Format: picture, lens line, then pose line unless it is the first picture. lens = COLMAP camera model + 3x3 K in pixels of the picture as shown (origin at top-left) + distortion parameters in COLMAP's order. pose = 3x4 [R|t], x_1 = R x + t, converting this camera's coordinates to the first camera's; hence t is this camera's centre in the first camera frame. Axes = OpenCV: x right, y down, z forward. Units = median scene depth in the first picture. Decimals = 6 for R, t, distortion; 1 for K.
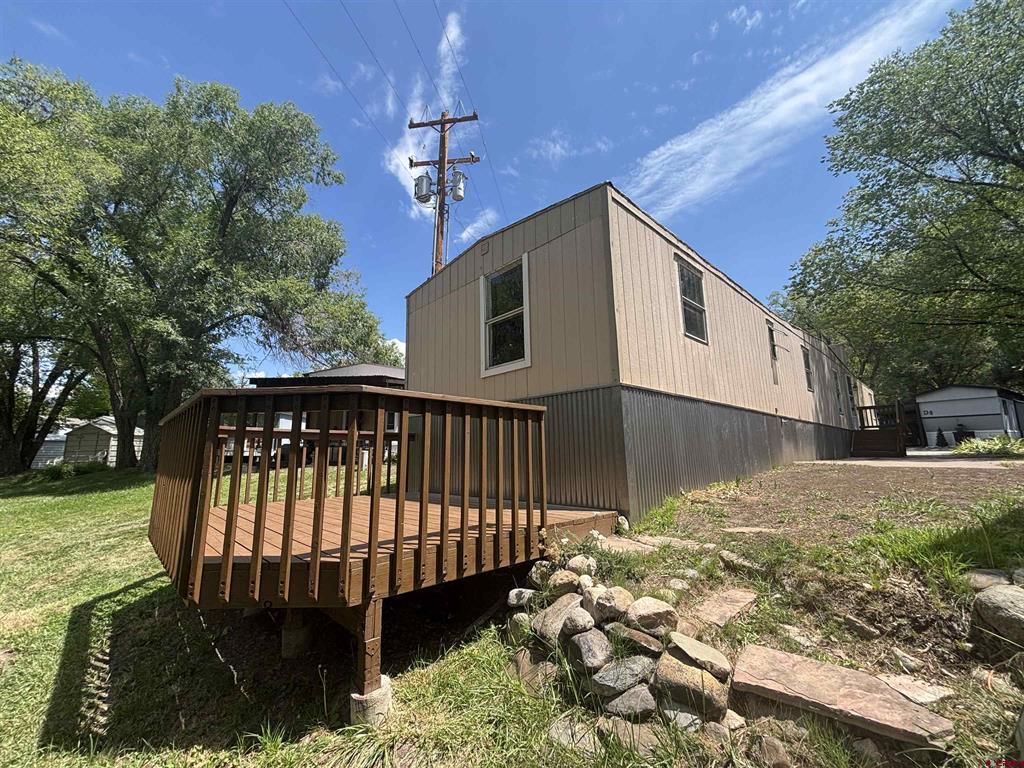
lens RADIAL K [[416.6, 0, 517.6], [0, 416.6, 391.3], [0, 0, 1]] dist [-0.004281, 0.001604]
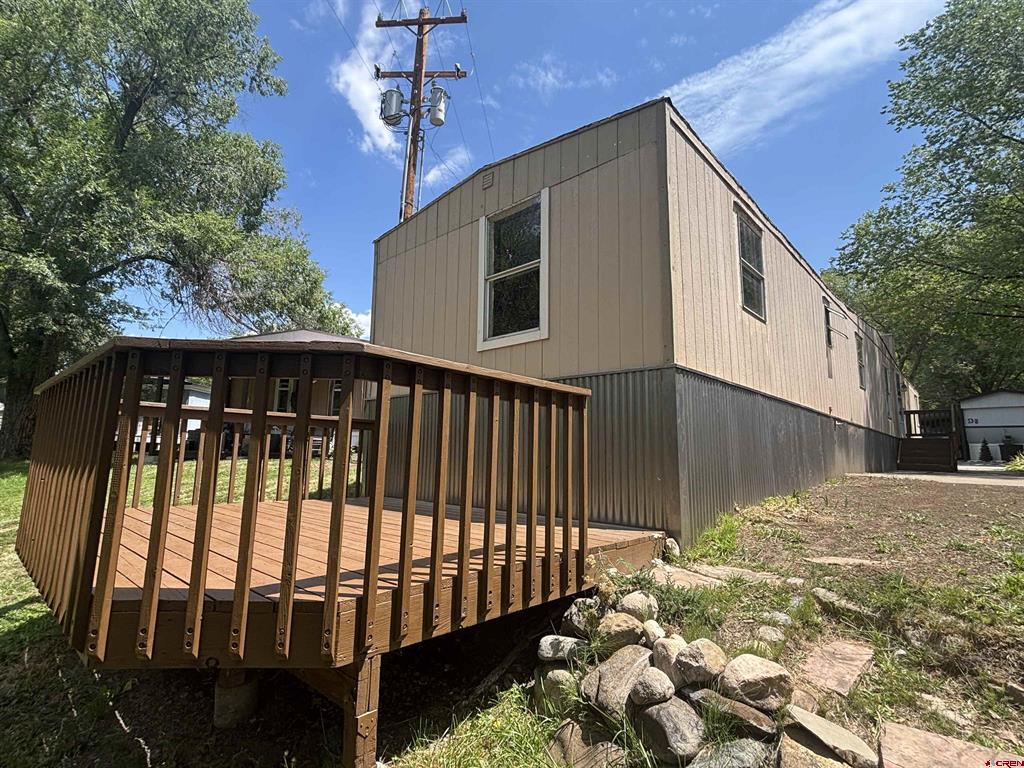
lens RADIAL K [[507.3, 0, 513.7], [0, 507.3, 389.7], [0, 0, 1]] dist [-0.002790, 0.001003]
pose [[0.997396, 0.042438, 0.058317, -0.073186], [-0.043920, 0.998738, 0.024363, 0.012951], [-0.057210, -0.026861, 0.998001, 0.068136]]
